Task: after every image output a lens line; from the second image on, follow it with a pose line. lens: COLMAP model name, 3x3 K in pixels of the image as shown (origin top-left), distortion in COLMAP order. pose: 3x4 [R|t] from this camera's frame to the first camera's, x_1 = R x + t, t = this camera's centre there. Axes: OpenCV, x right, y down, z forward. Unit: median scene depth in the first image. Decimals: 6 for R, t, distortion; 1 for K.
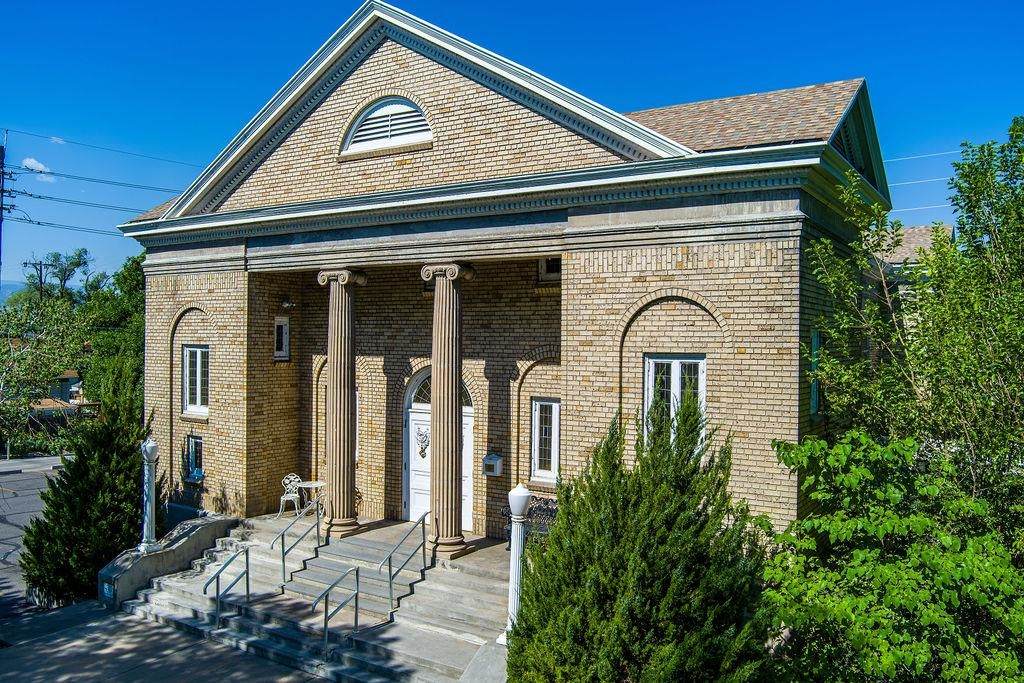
lens RADIAL K [[815.7, 0, 515.6], [0, 815.7, 336.0], [0, 0, 1]] dist [-0.073997, -0.001740]
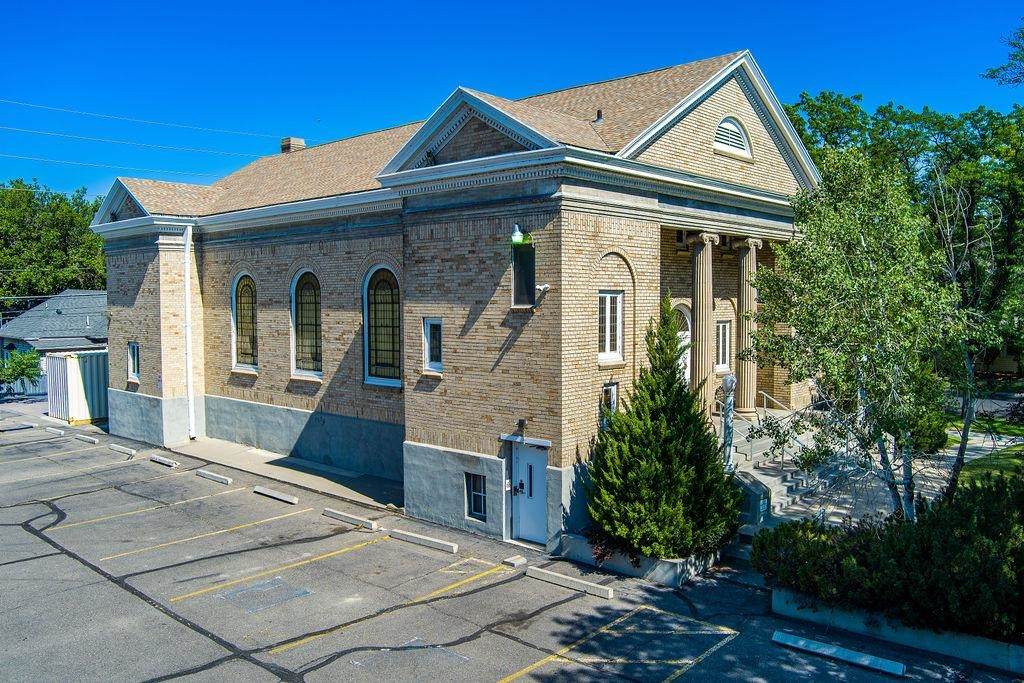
lens RADIAL K [[815.7, 0, 510.6], [0, 815.7, 344.0], [0, 0, 1]] dist [-0.073997, -0.001740]
pose [[0.174188, -0.068697, 0.982313, -1.504189], [0.001773, 0.997584, 0.069451, 0.007596], [-0.984711, -0.010356, 0.173889, 1.020374]]
